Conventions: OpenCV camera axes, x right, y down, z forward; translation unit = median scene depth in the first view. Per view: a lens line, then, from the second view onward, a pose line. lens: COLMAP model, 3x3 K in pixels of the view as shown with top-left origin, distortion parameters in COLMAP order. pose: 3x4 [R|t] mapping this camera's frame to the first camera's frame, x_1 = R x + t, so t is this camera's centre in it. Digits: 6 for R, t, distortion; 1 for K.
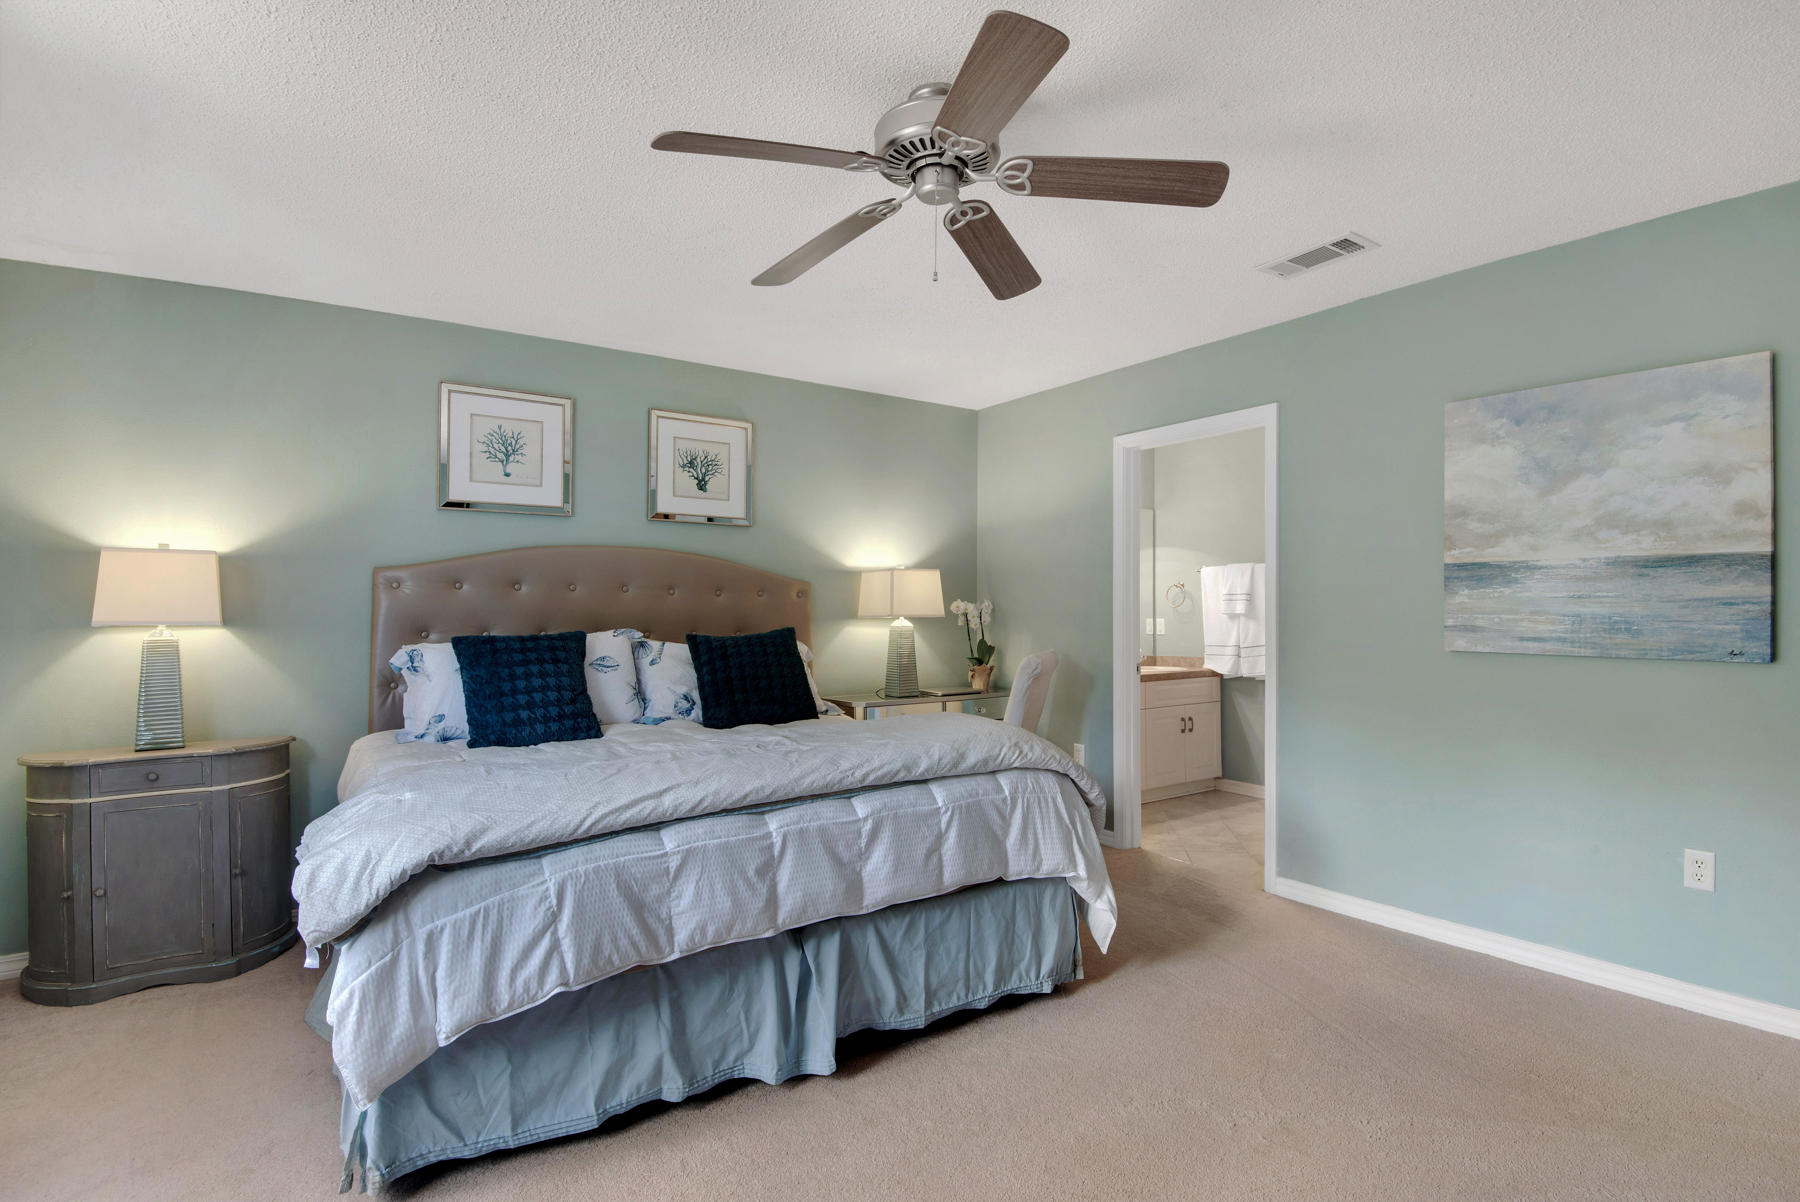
lens RADIAL K [[880.7, 0, 884.3], [0, 880.7, 604.6], [0, 0, 1]] dist [-0.013615, -0.006490]
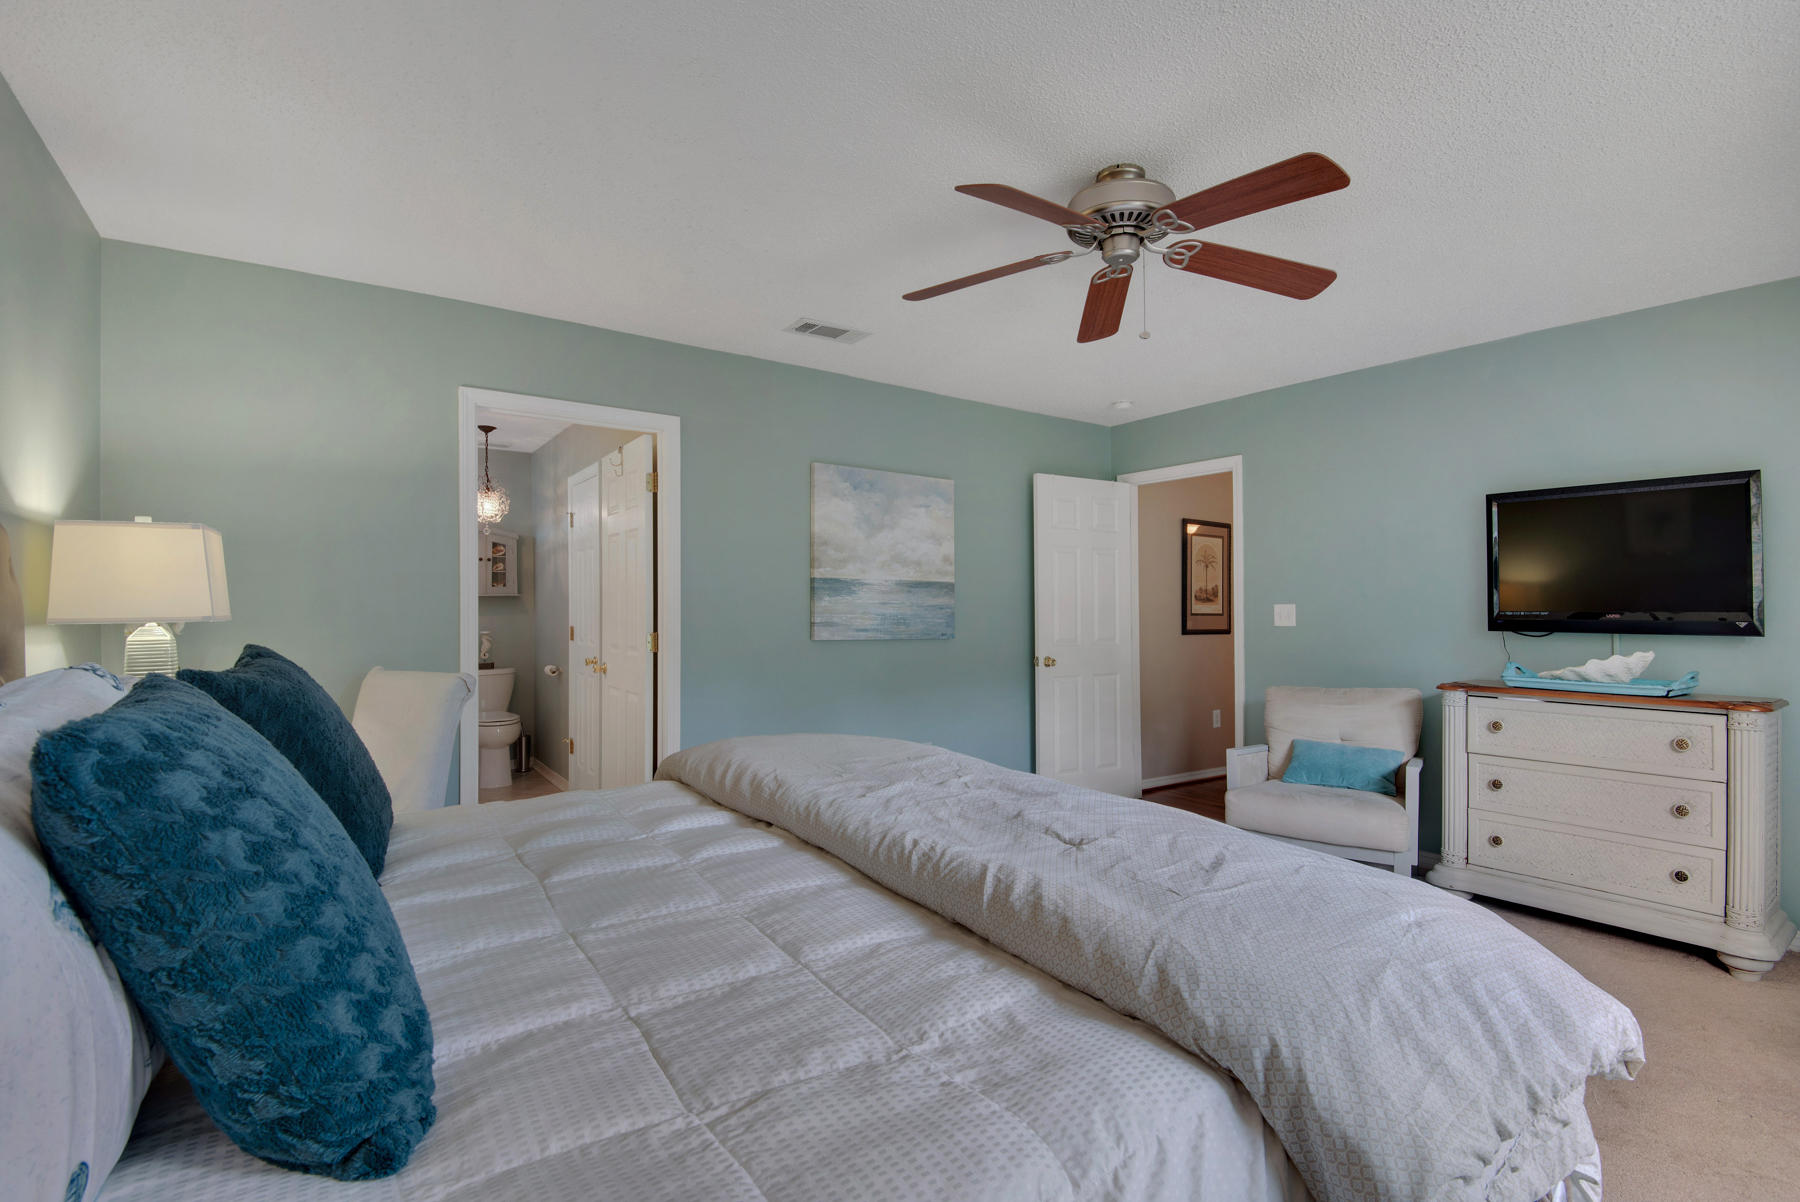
lens RADIAL K [[842.7, 0, 910.2], [0, 842.7, 602.4], [0, 0, 1]] dist [-0.022117, -0.010842]
pose [[0.002199, 0.010720, 0.999940, -0.718723], [-0.010768, 0.999885, -0.010696, 0.005189], [-0.999940, -0.010744, 0.002314, 0.872548]]
